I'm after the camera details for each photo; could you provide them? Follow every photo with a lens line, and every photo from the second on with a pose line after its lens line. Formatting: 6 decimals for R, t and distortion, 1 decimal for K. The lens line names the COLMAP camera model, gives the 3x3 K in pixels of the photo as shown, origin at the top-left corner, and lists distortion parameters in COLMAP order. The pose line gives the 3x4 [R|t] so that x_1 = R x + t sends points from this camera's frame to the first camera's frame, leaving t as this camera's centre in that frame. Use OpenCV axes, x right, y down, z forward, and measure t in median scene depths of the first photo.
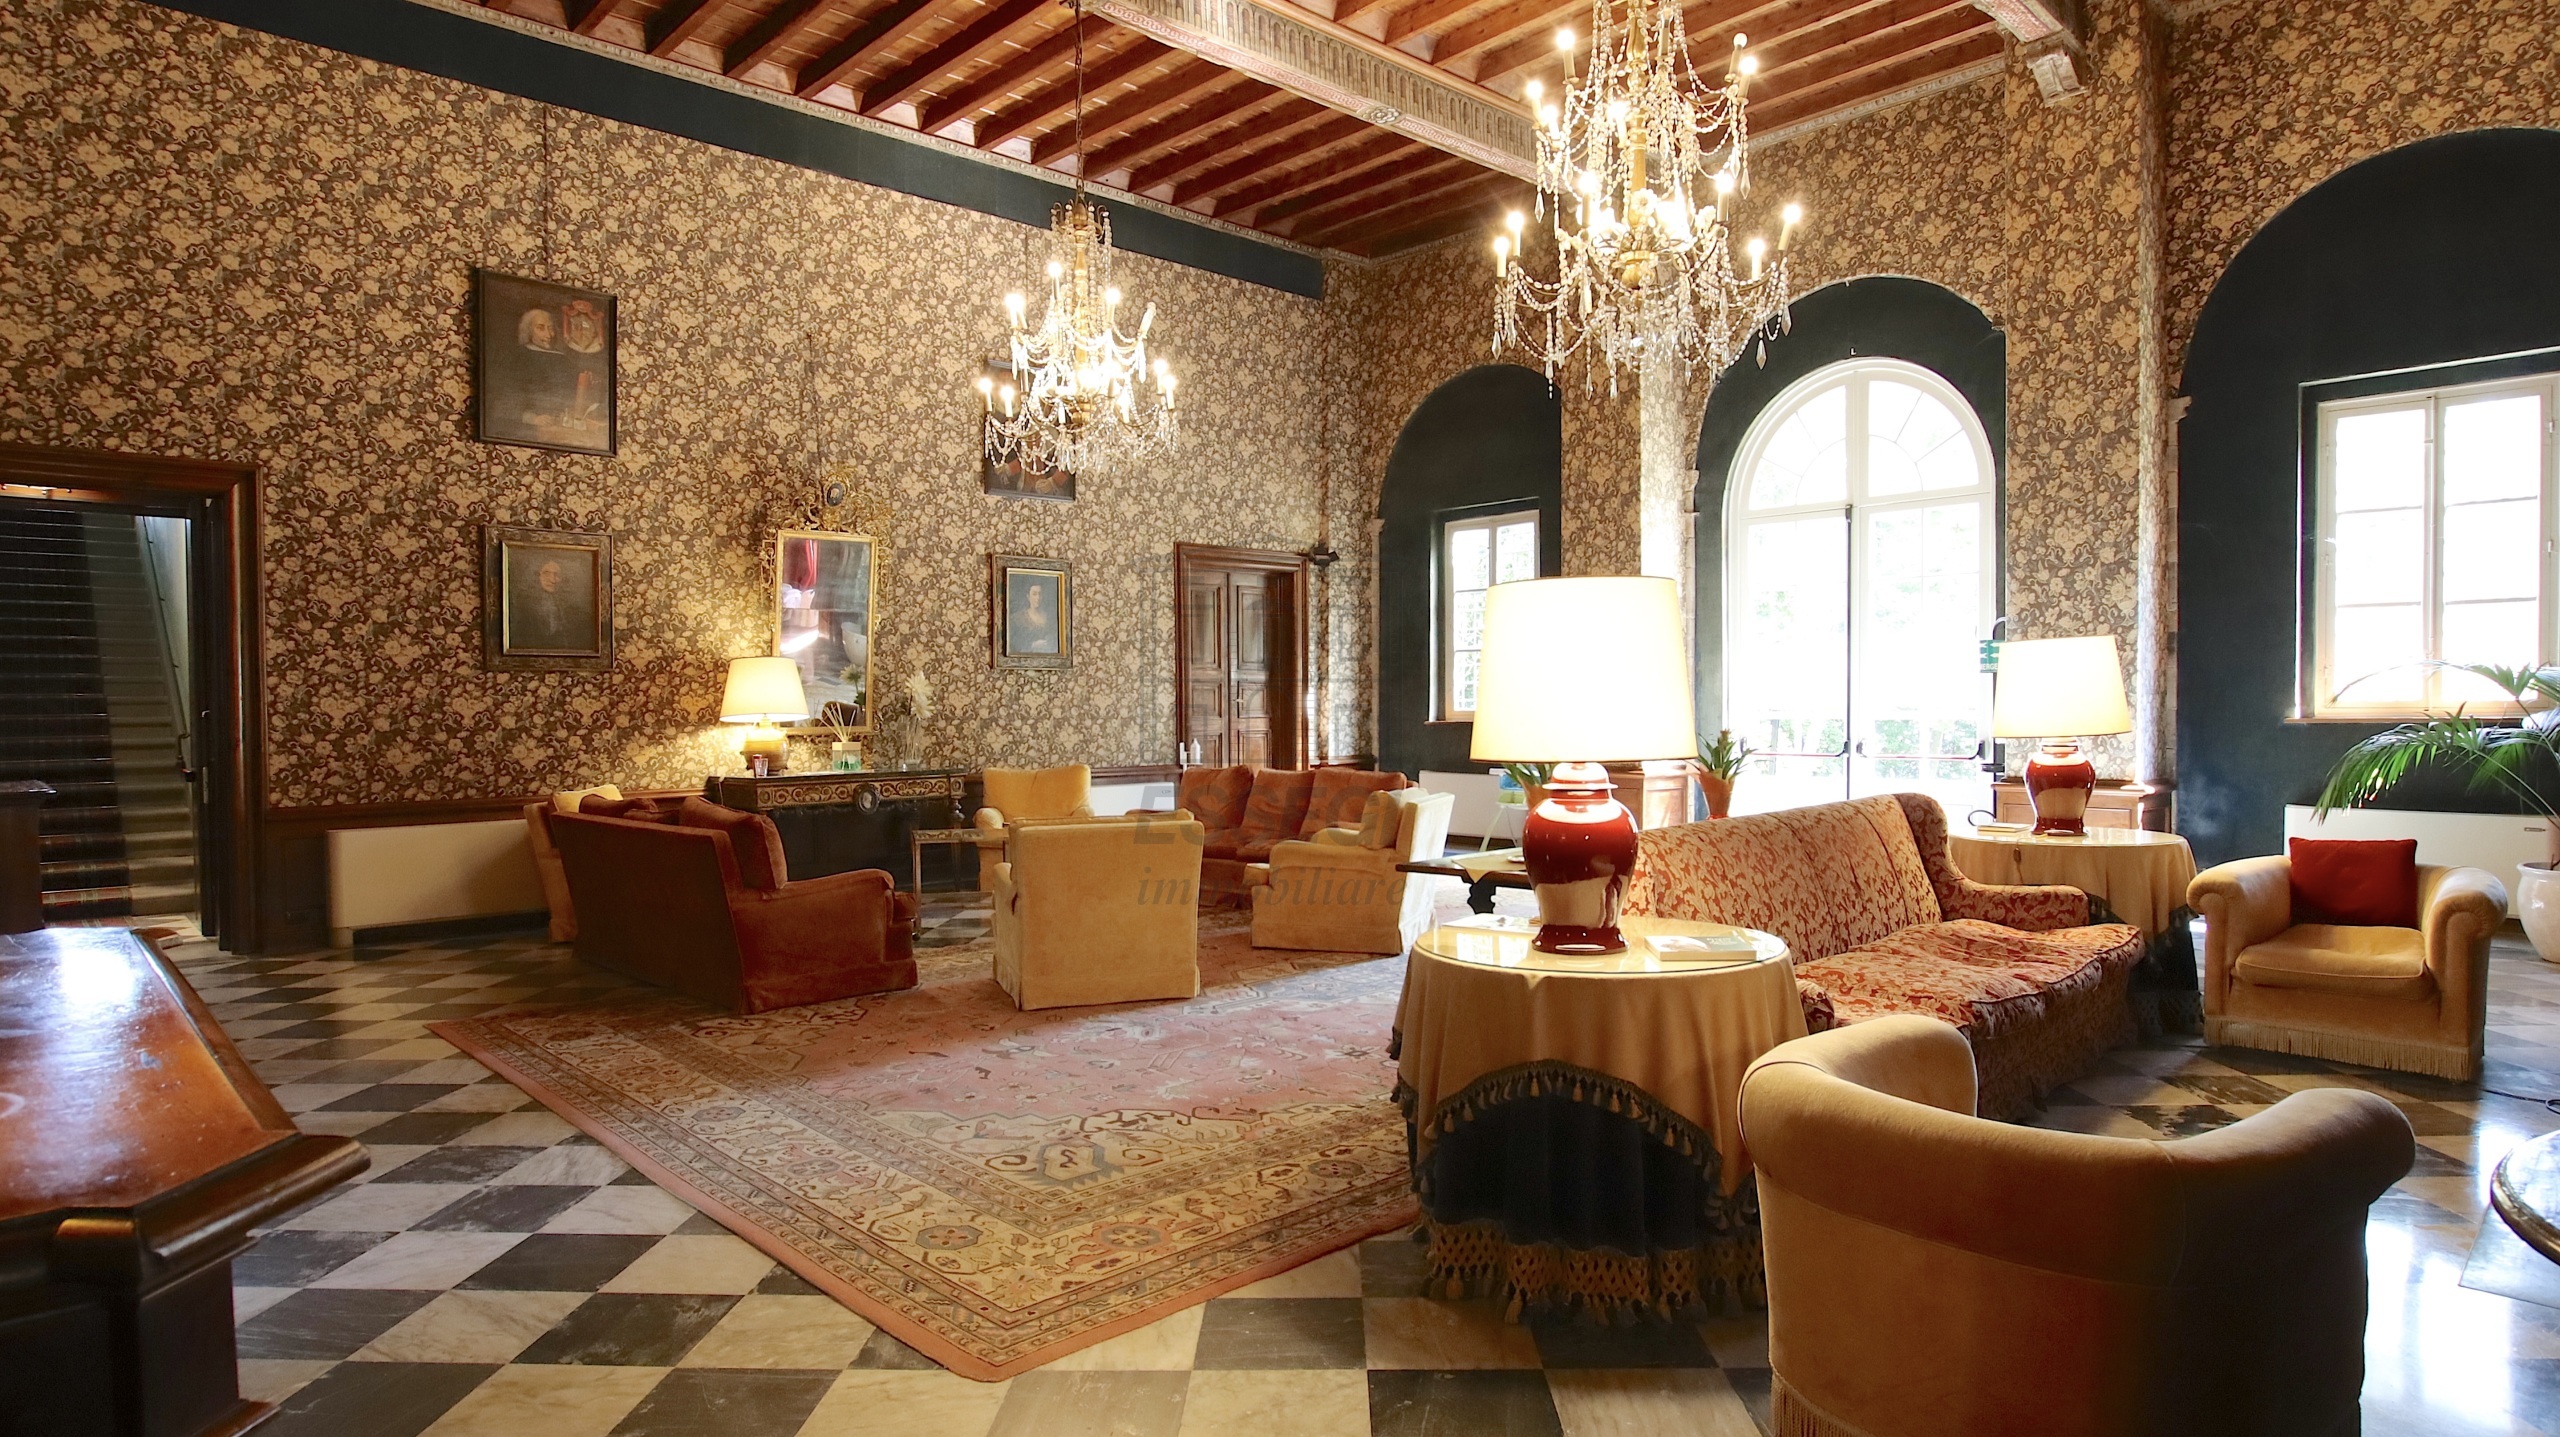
lens RADIAL K [[1348.6, 0, 1264.8], [0, 1348.6, 721.3], [0, 0, 1]] dist [-0.031965, 0.004959]
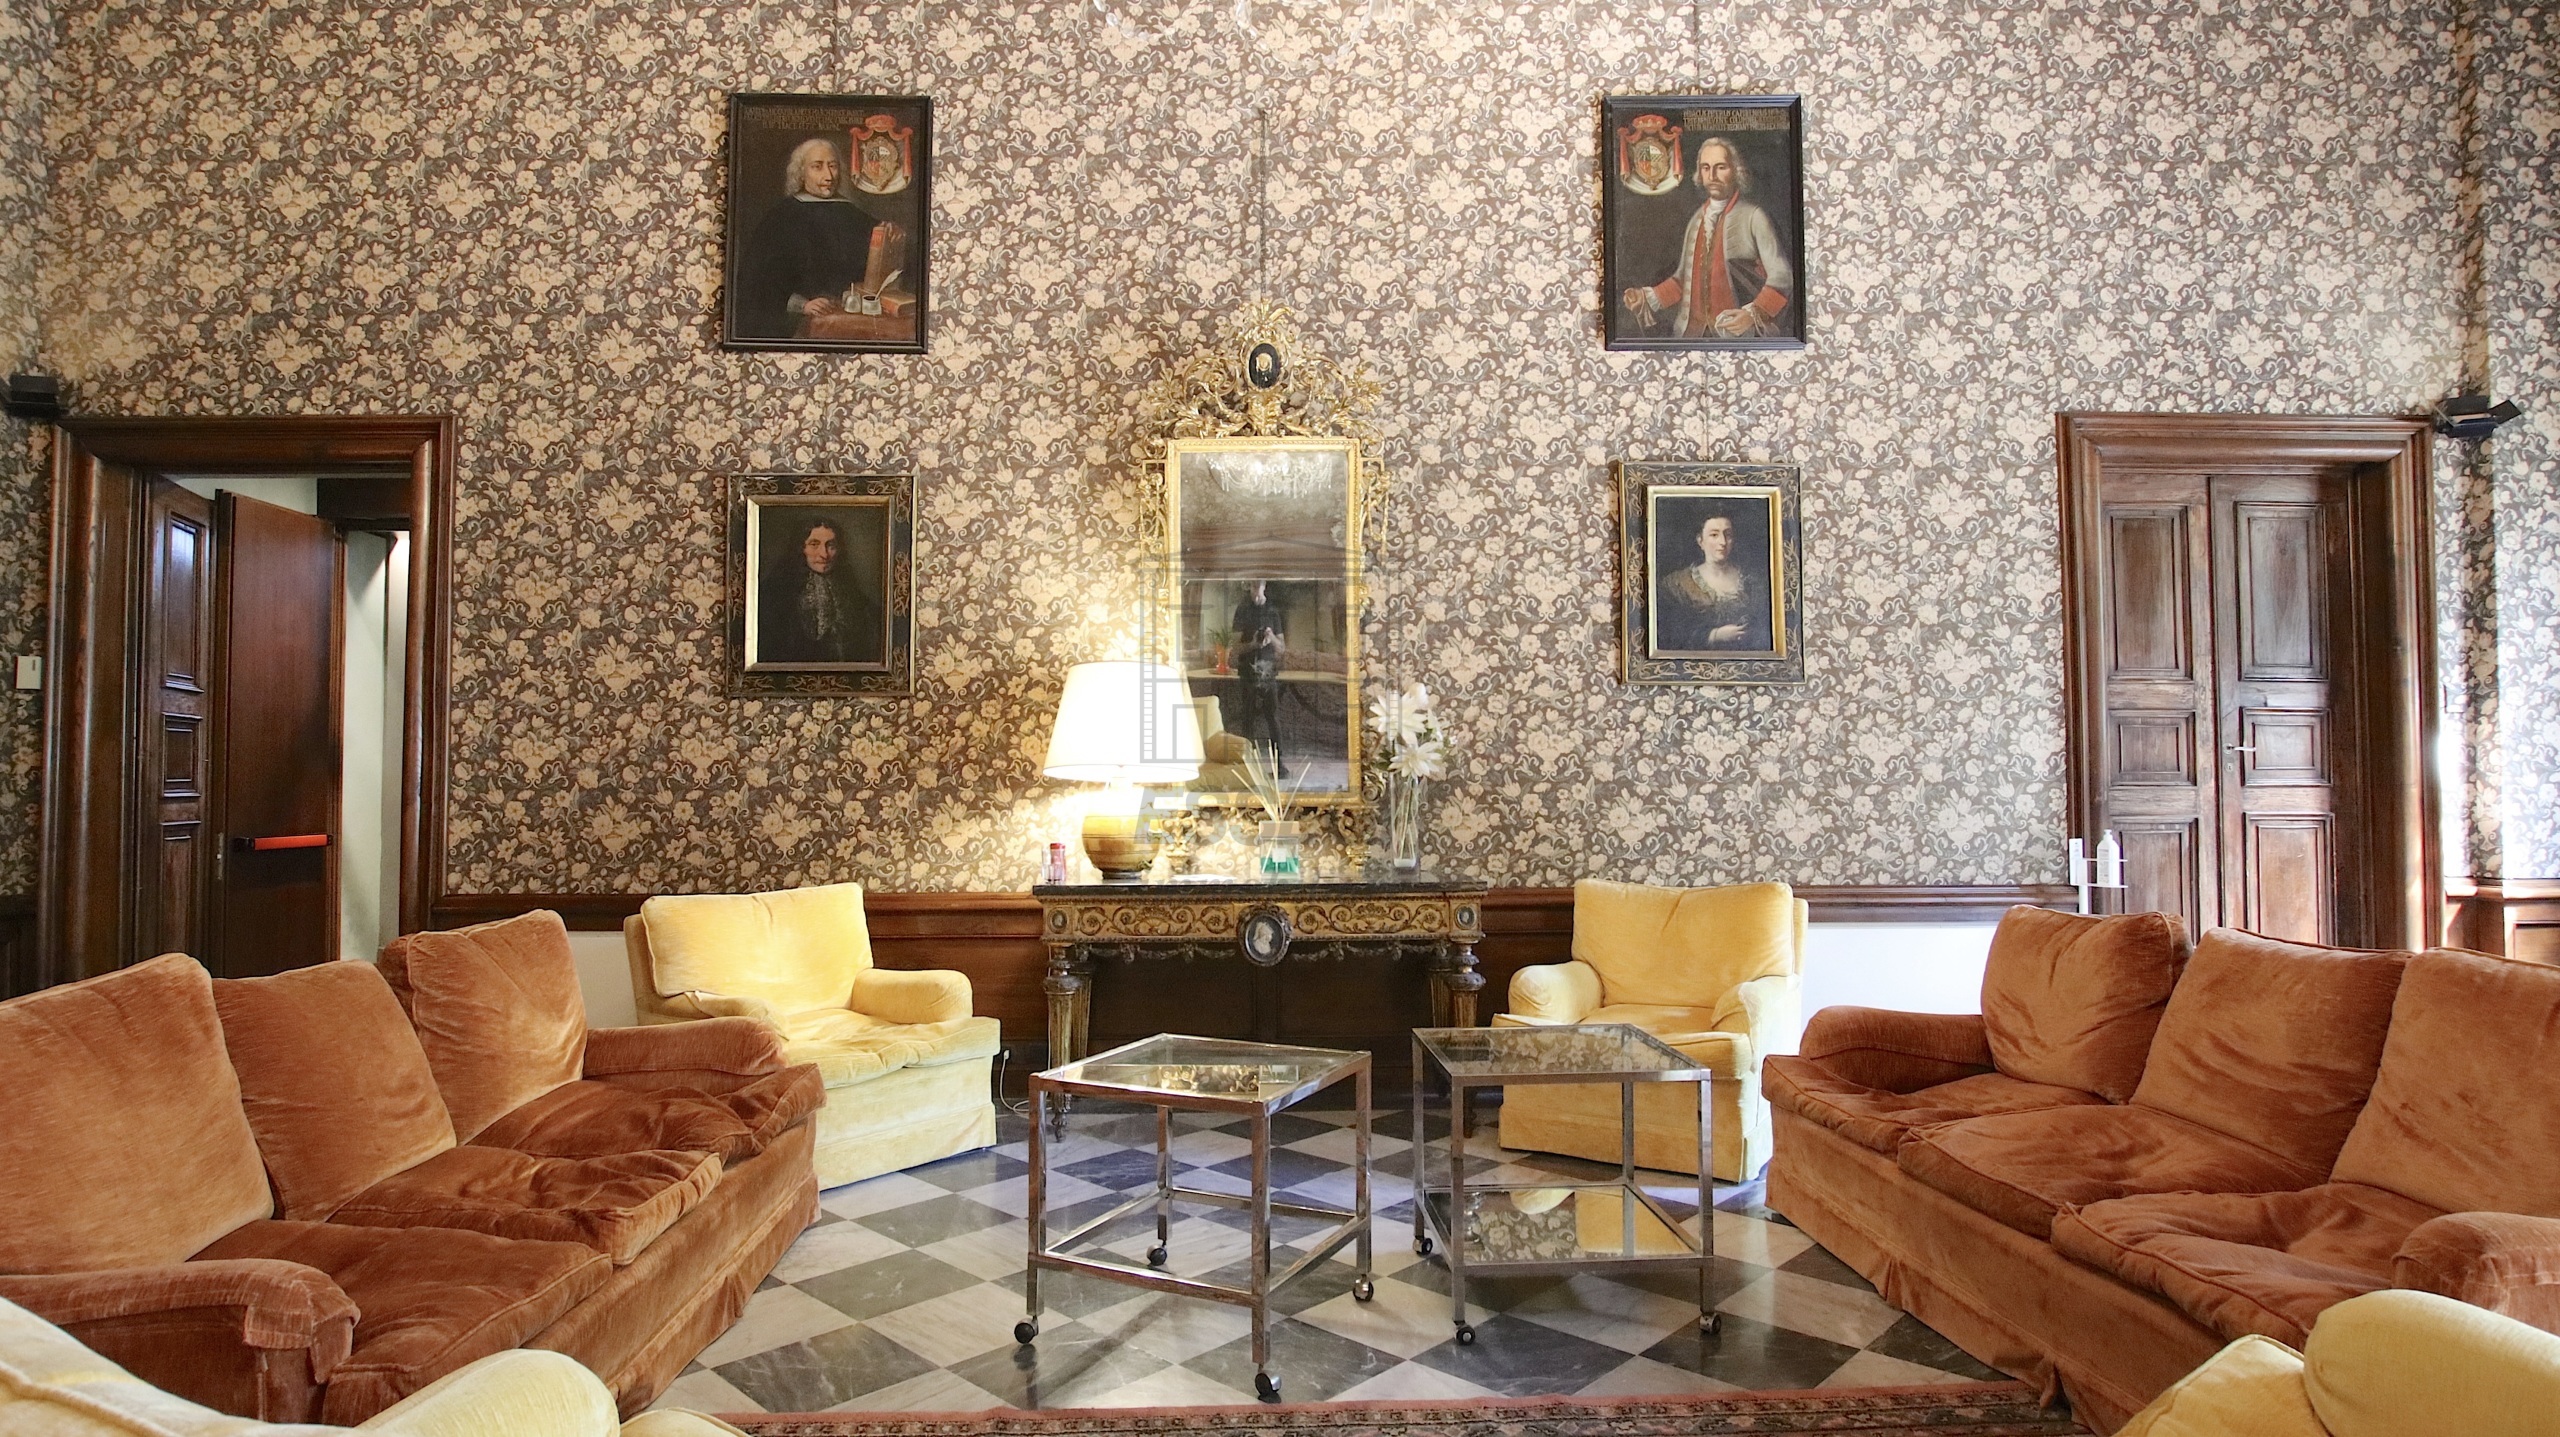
lens RADIAL K [[1348.6, 0, 1277.6], [0, 1348.6, 735.0], [0, 0, 1]] dist [-0.031965, 0.004959]
pose [[0.754331, -0.017805, -0.656252, 0.042246], [-0.012012, 0.999090, -0.040913, 0.003605], [0.656384, 0.038745, 0.753431, 0.630127]]
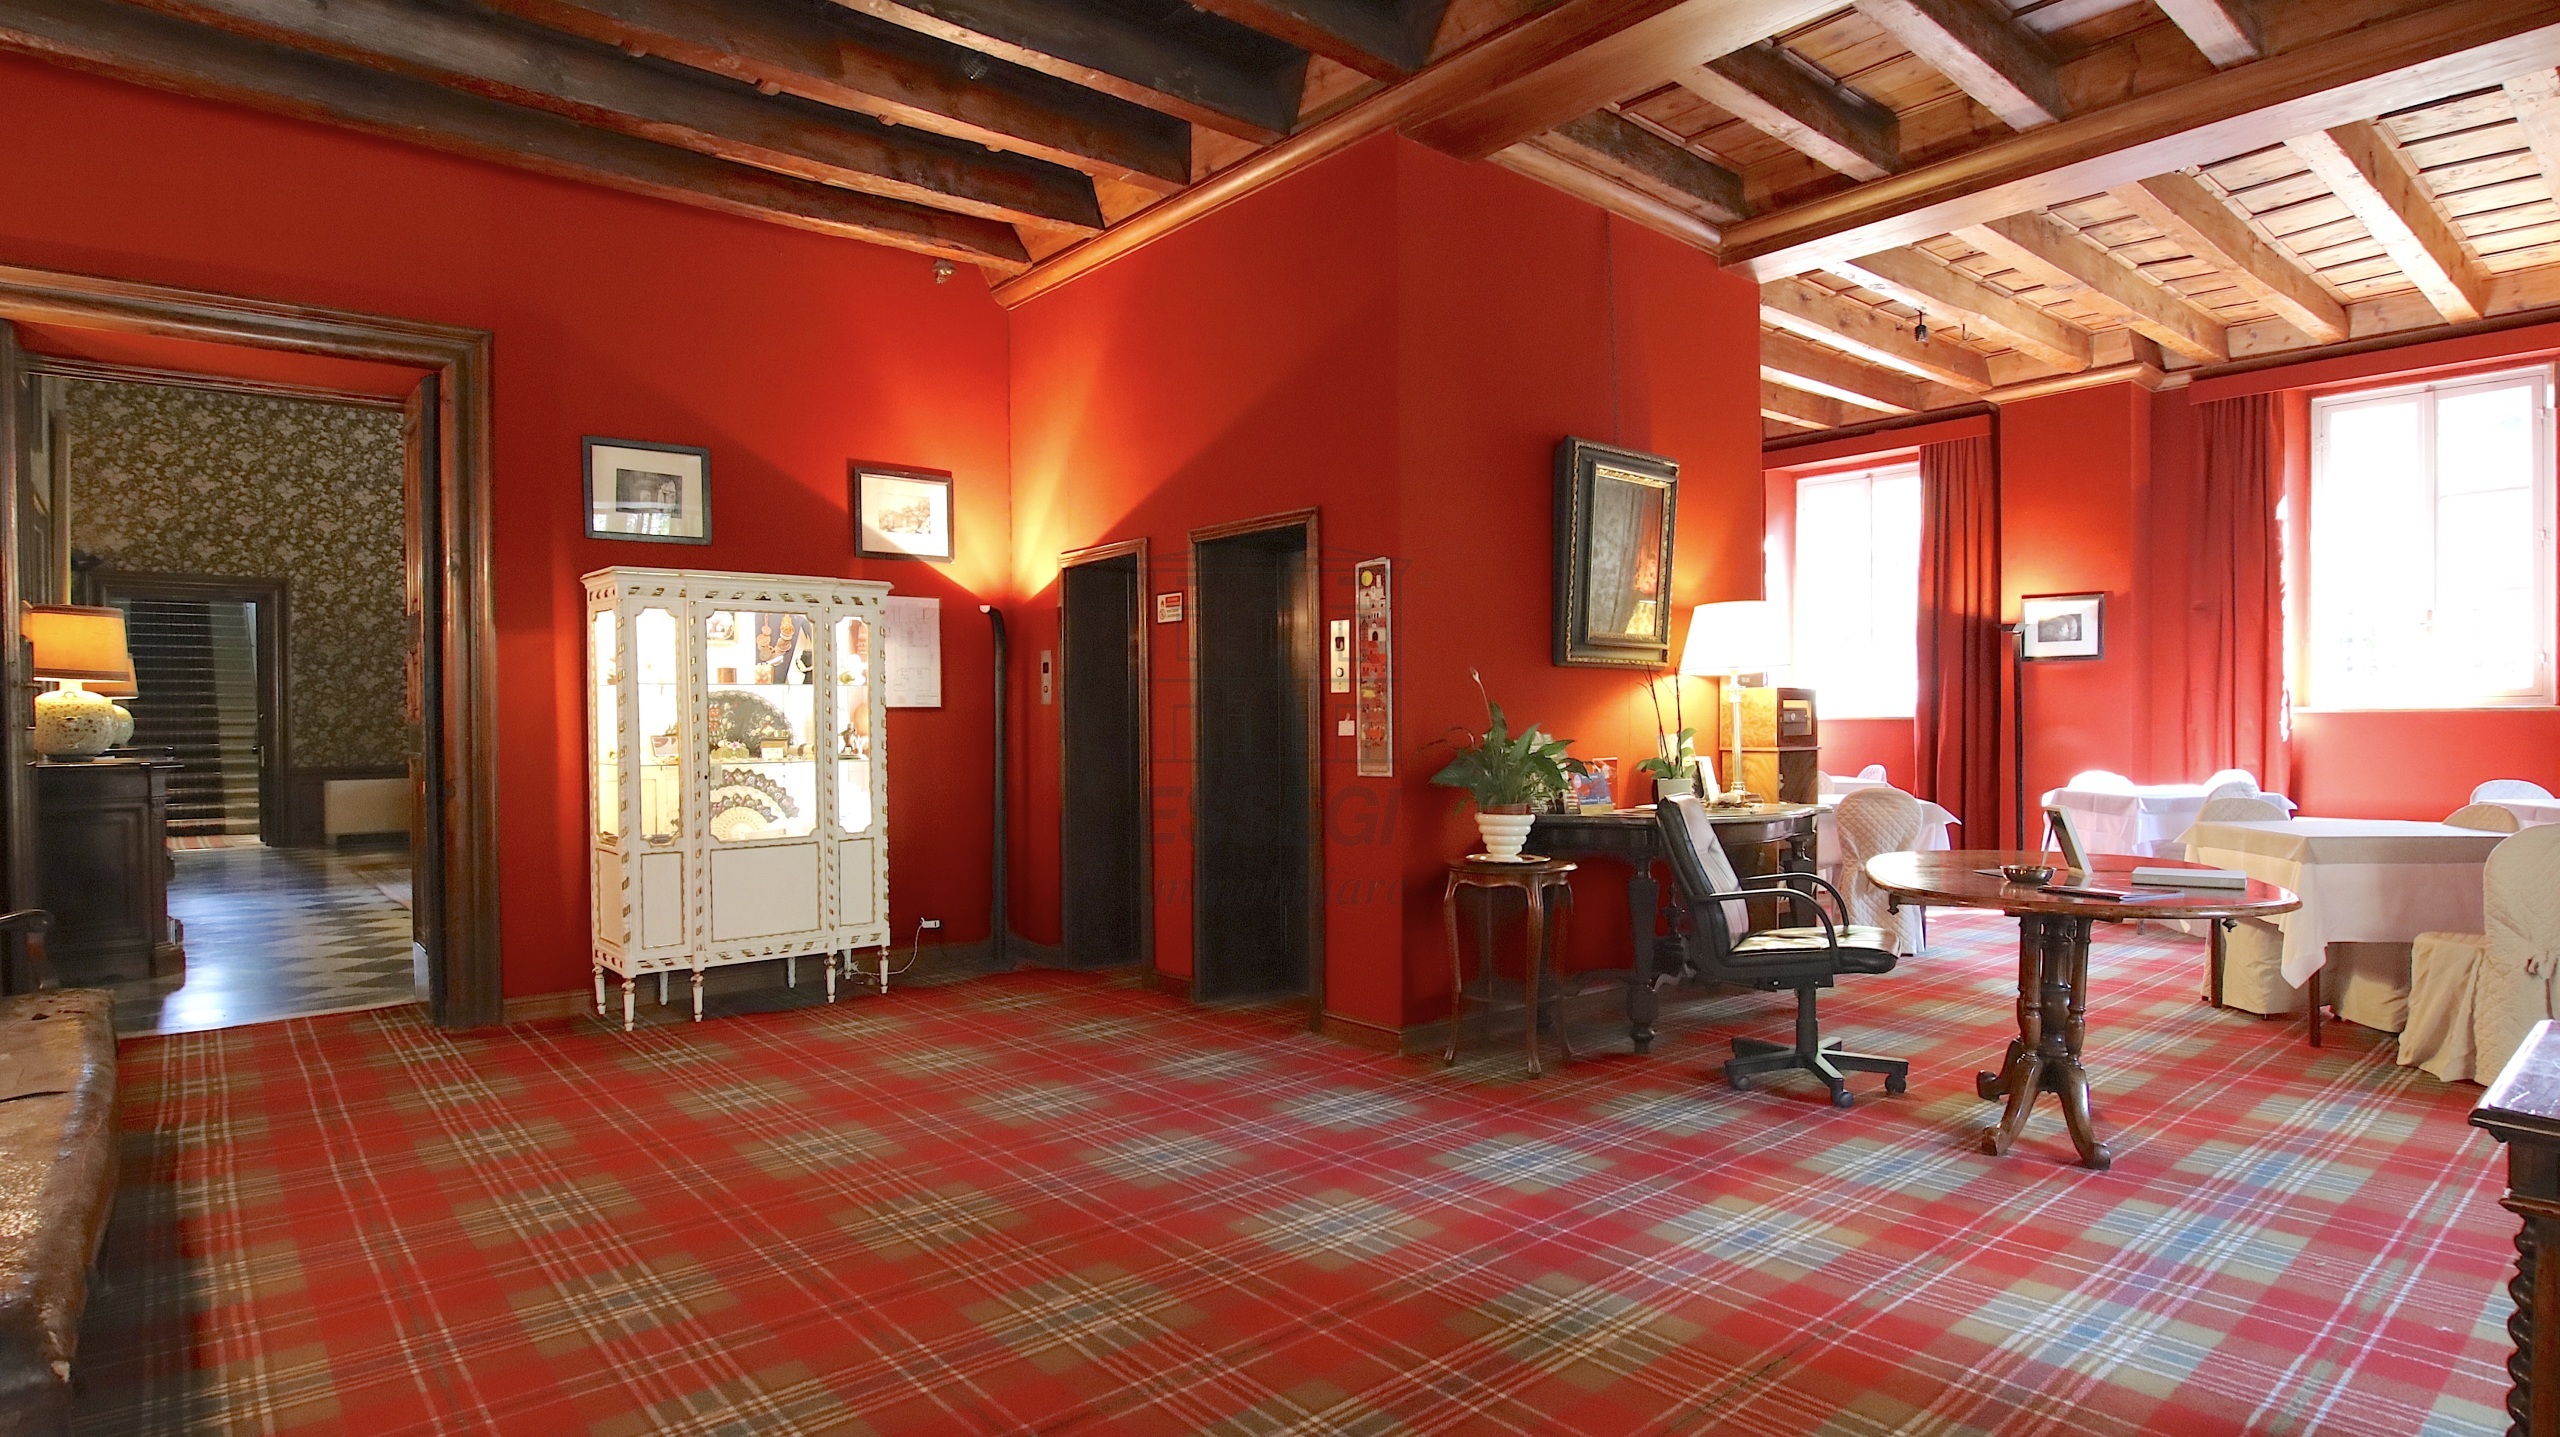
lens RADIAL K [[1348.6, 0, 1305.0], [0, 1348.6, 730.0], [0, 0, 1]] dist [-0.031965, 0.004959]
pose [[0.998485, 0.003053, -0.054932, 0.616926], [-0.003401, 0.999975, -0.006243, 0.017336], [0.054911, 0.006420, 0.998471, -0.620095]]
